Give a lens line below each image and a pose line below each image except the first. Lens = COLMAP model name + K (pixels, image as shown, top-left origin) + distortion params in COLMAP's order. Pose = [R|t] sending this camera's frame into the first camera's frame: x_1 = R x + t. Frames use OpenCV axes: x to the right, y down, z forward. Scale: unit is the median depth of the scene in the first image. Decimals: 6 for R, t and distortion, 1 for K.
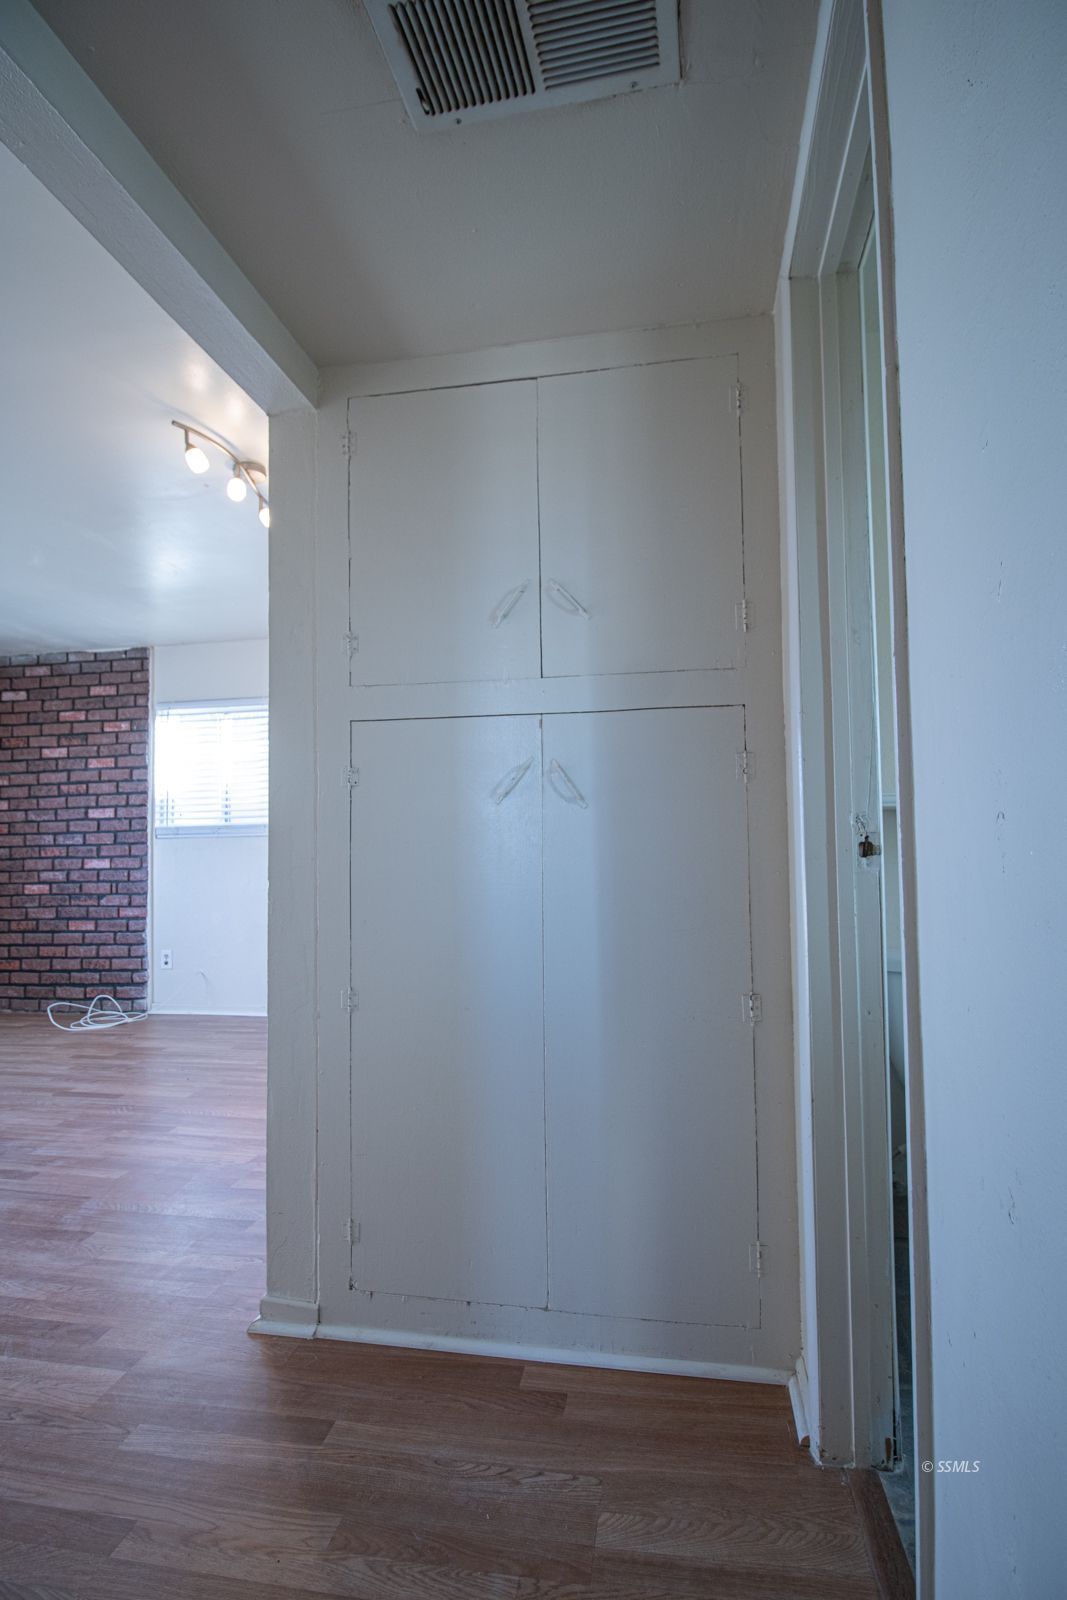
lens RADIAL K [[747.8, 0, 527.2], [0, 747.8, 809.7], [0, 0, 1]] dist [0.001020, -0.011488]
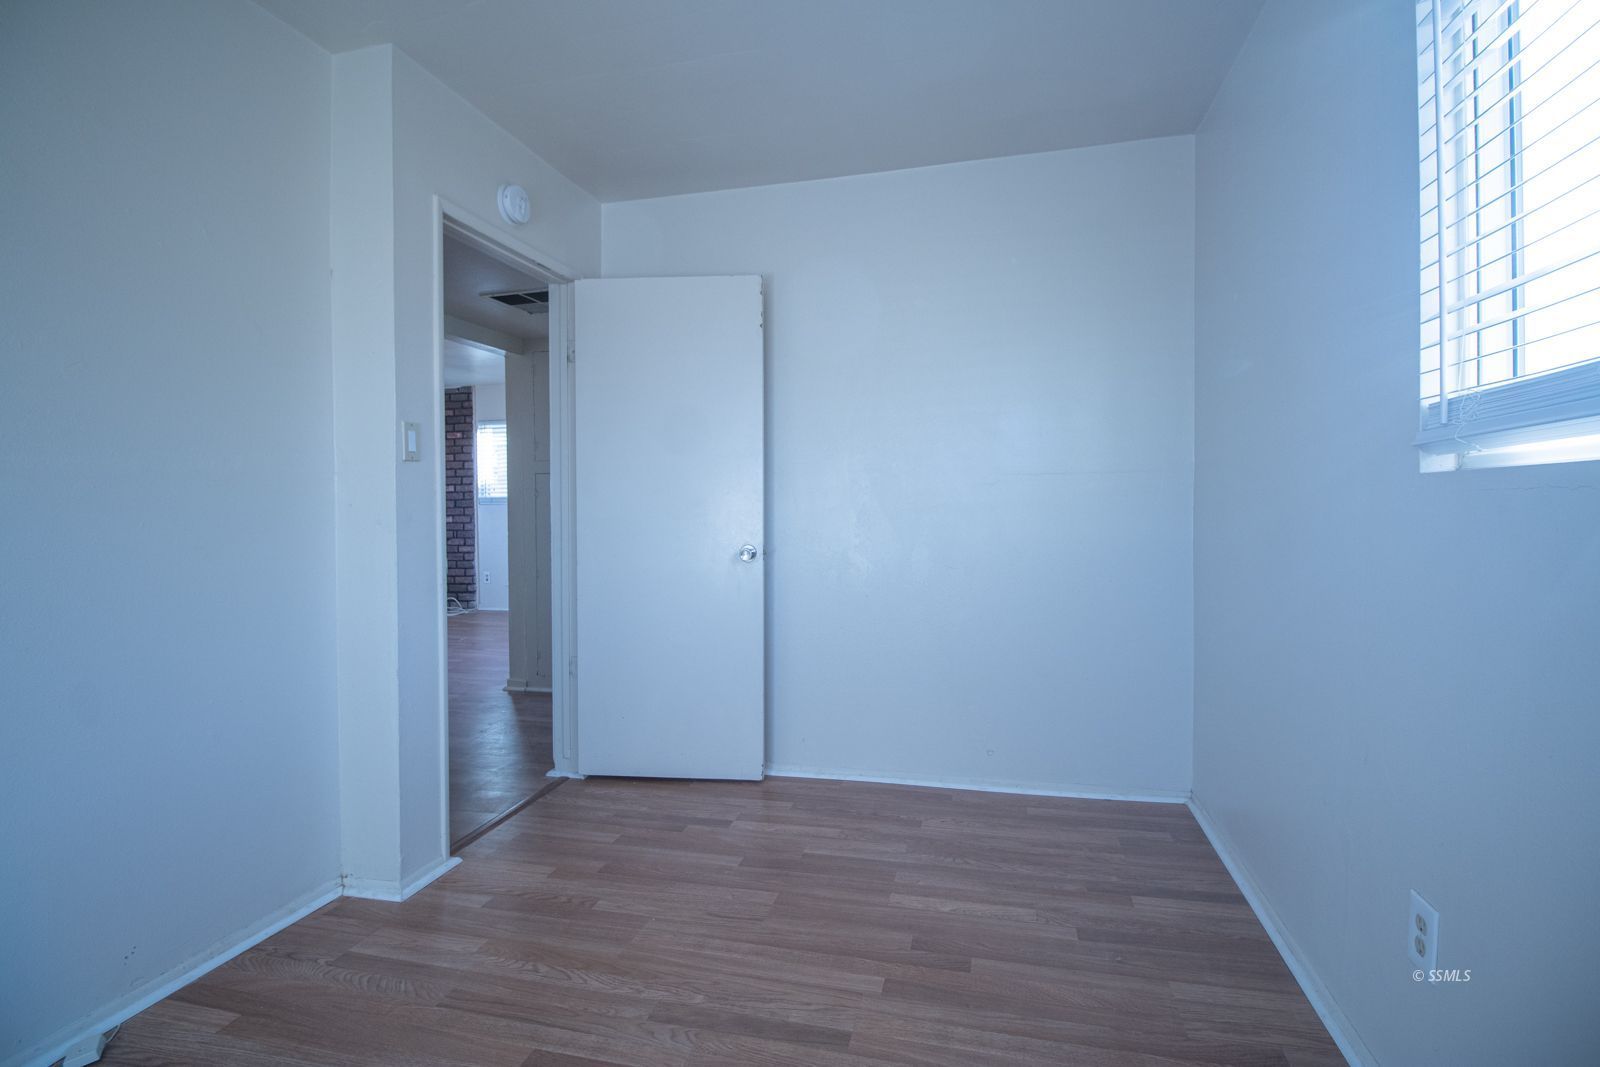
lens RADIAL K [[747.8, 0, 804.2], [0, 747.8, 516.8], [0, 0, 1]] dist [0.001020, -0.011488]
pose [[0.997568, 0.011601, -0.068733, 0.324563], [-0.006627, 0.997371, 0.072157, -0.056950], [0.069389, -0.071526, 0.995022, -0.578594]]
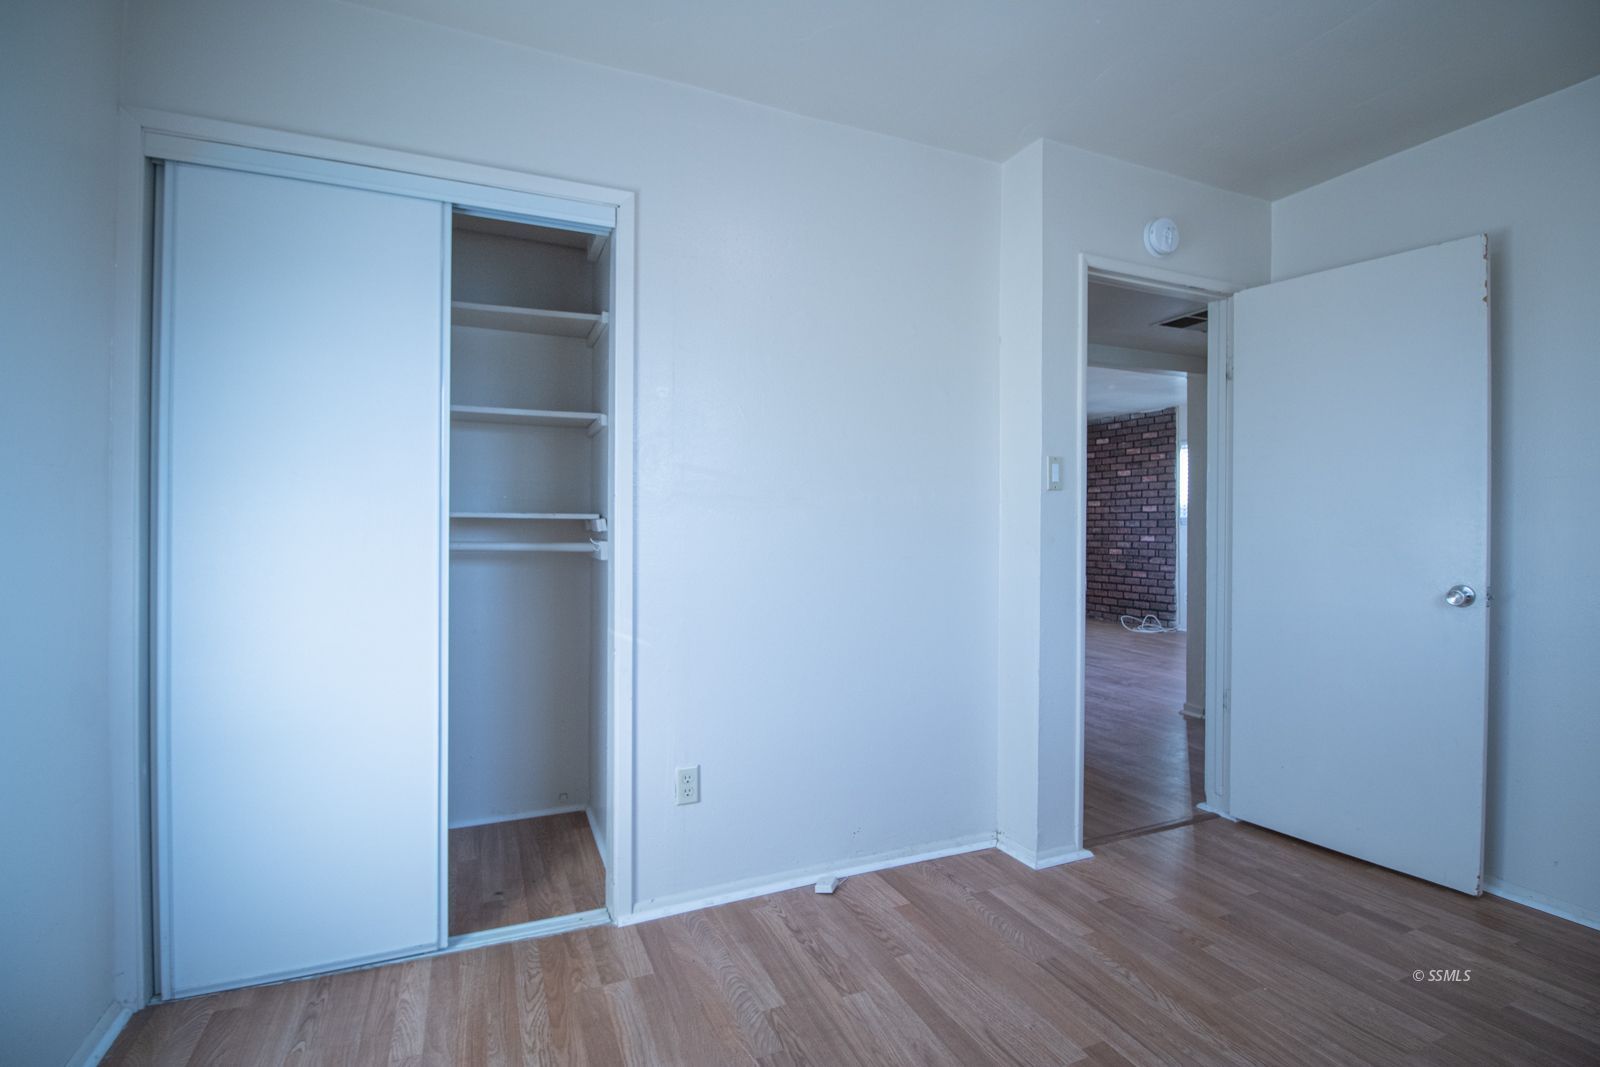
lens RADIAL K [[747.8, 0, 812.5], [0, 747.8, 520.7], [0, 0, 1]] dist [0.001020, -0.011488]
pose [[0.563240, 0.019162, -0.826071, 0.394675], [0.028973, 0.998658, 0.042921, -0.062588], [0.825786, -0.048108, 0.561929, -0.575754]]
